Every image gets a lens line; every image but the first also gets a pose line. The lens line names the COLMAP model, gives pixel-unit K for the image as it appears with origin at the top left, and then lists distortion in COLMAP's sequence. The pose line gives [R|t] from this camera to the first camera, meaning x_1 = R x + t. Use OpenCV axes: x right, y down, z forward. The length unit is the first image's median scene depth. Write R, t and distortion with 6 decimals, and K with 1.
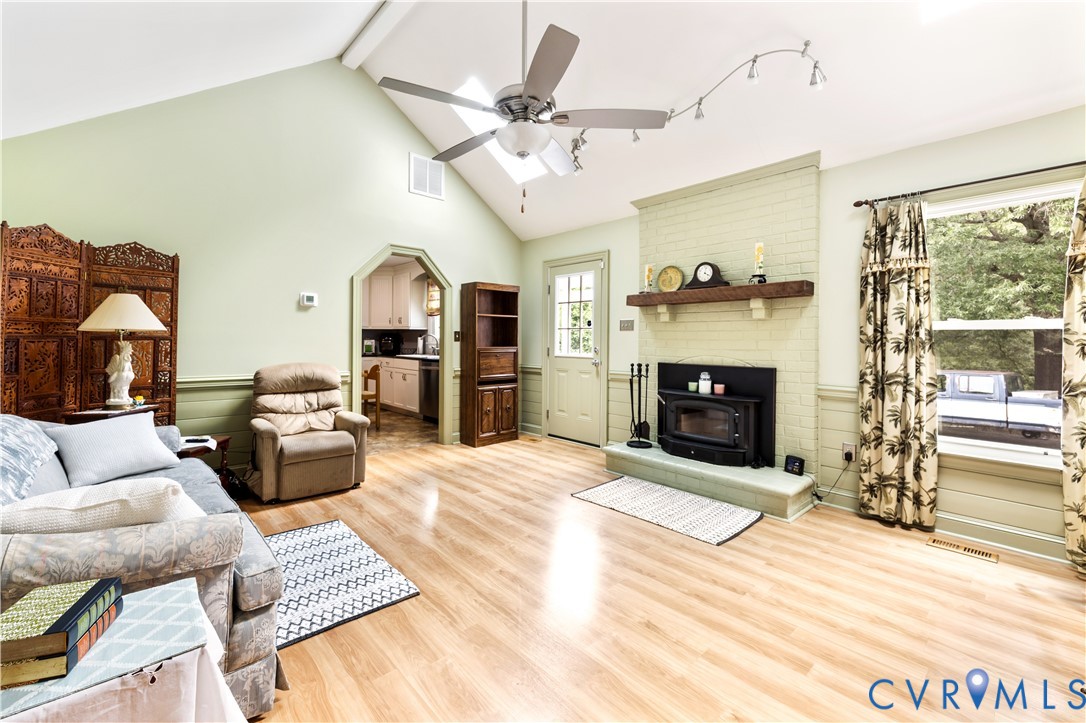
lens RADIAL K [[453.2, 0, 537.8], [0, 453.2, 341.9], [0, 0, 1]] dist [0.015423, 0.000156]
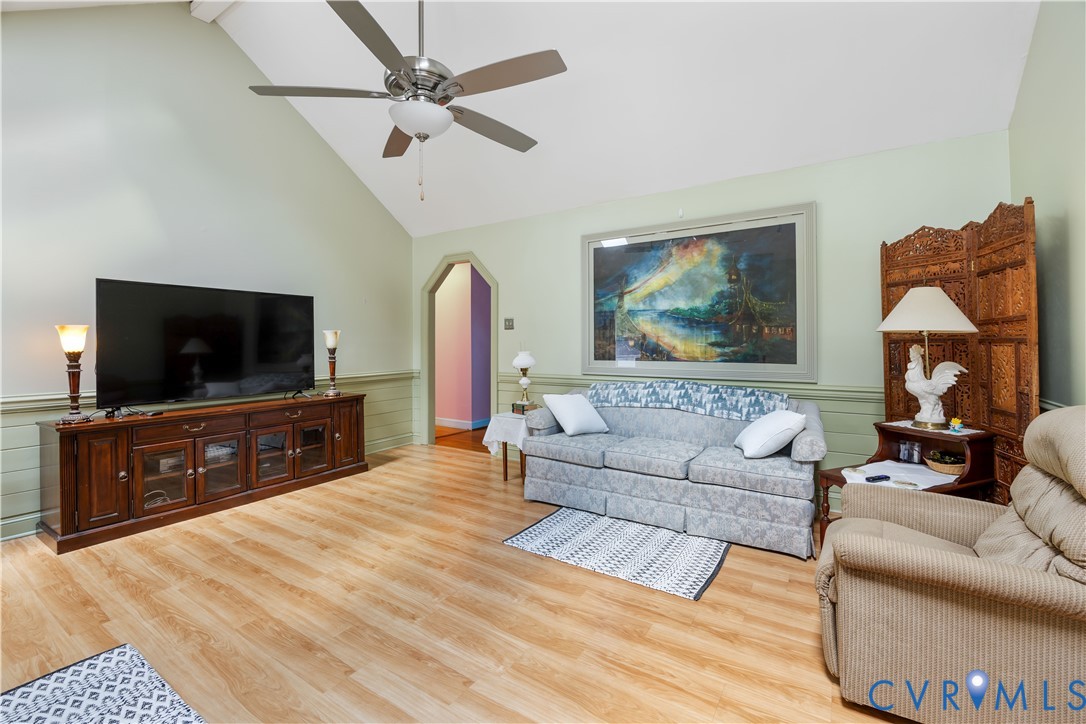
lens RADIAL K [[473.1, 0, 546.3], [0, 473.1, 347.2], [0, 0, 1]] dist [-0.001105, -0.000008]
pose [[-0.967466, -0.002375, -0.252990, -0.041913], [-0.004749, 0.999950, 0.008773, -0.007368], [0.252956, 0.009689, -0.967429, 2.406281]]
